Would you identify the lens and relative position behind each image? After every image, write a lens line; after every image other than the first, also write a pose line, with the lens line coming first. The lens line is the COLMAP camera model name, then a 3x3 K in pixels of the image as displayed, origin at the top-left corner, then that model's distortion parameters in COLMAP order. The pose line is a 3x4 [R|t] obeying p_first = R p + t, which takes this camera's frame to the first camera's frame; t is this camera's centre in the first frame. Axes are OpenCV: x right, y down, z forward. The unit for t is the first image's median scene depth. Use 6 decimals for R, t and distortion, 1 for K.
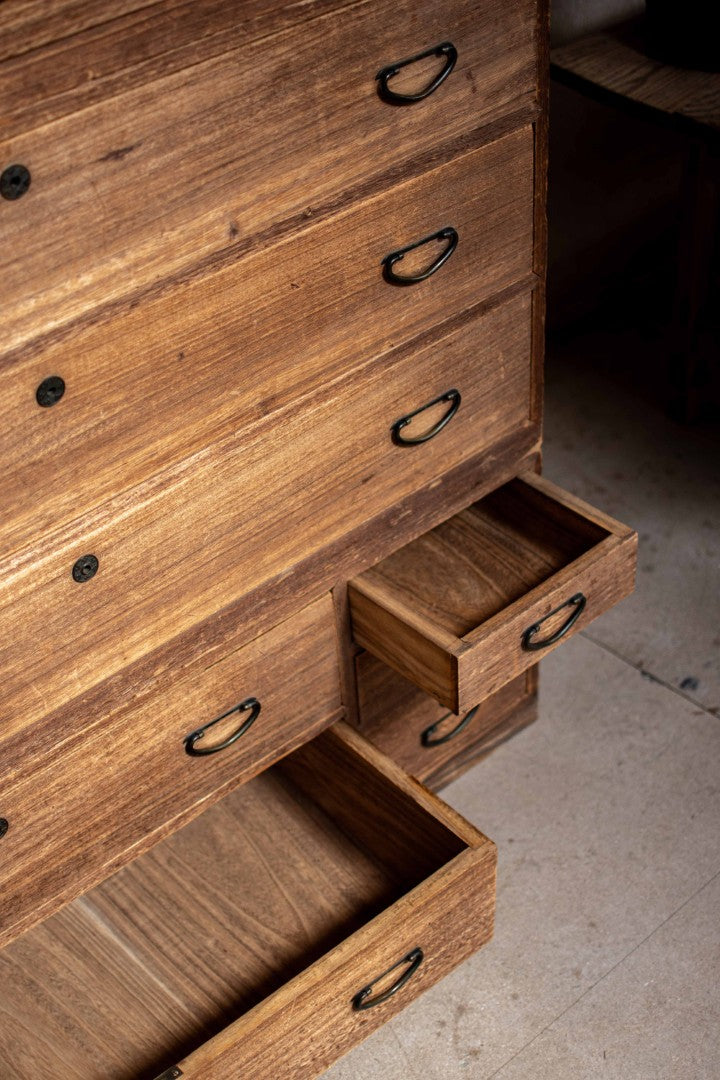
lens RADIAL K [[1671.8, 0, 359.8], [0, 1671.8, 539.4], [0, 0, 1]] dist [-0.174237, 0.087440]
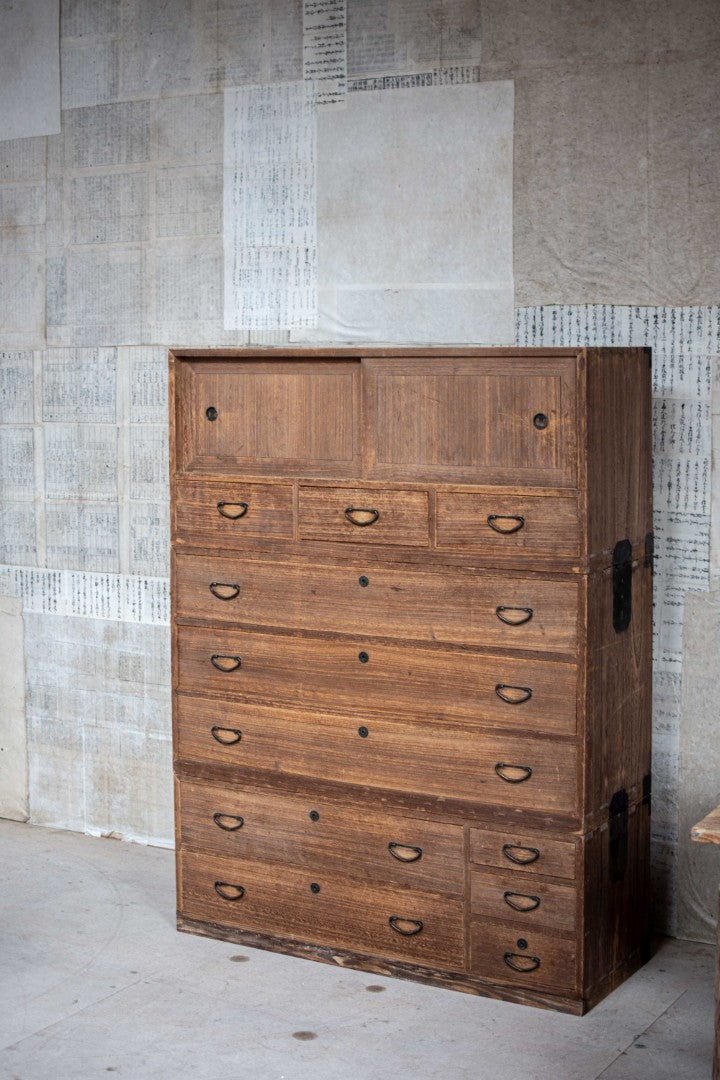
lens RADIAL K [[1724.7, 0, 361.0], [0, 1724.7, 372.2], [0, 0, 1]] dist [-0.157772, 0.059676]
pose [[0.278993, 0.056391, -0.958636, 2.780458], [-0.614760, 0.777388, -0.133185, -0.072538], [0.737721, 0.626489, 0.251552, -0.122238]]
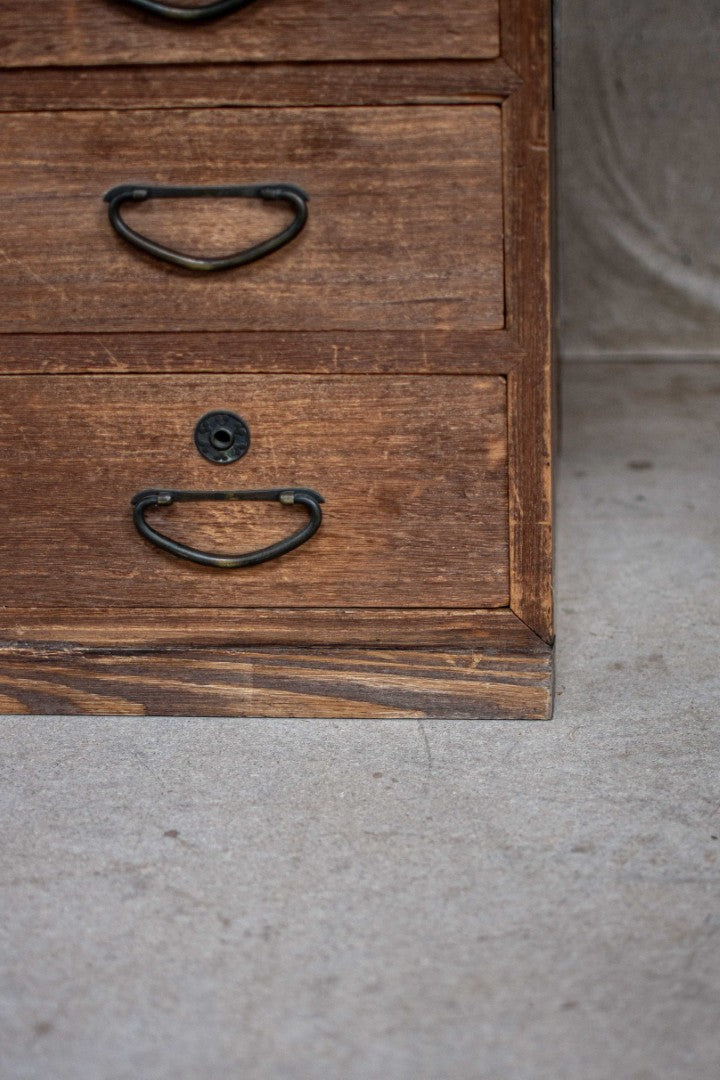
lens RADIAL K [[2028.8, 0, 381.0], [0, 2028.8, 539.8], [0, 0, 1]] dist [-0.036935, -0.027244]
pose [[0.675935, 0.297913, -0.674063, 0.606050], [-0.465775, 0.881506, -0.077473, 0.198999], [0.571110, 0.366328, 0.734600, 0.976421]]
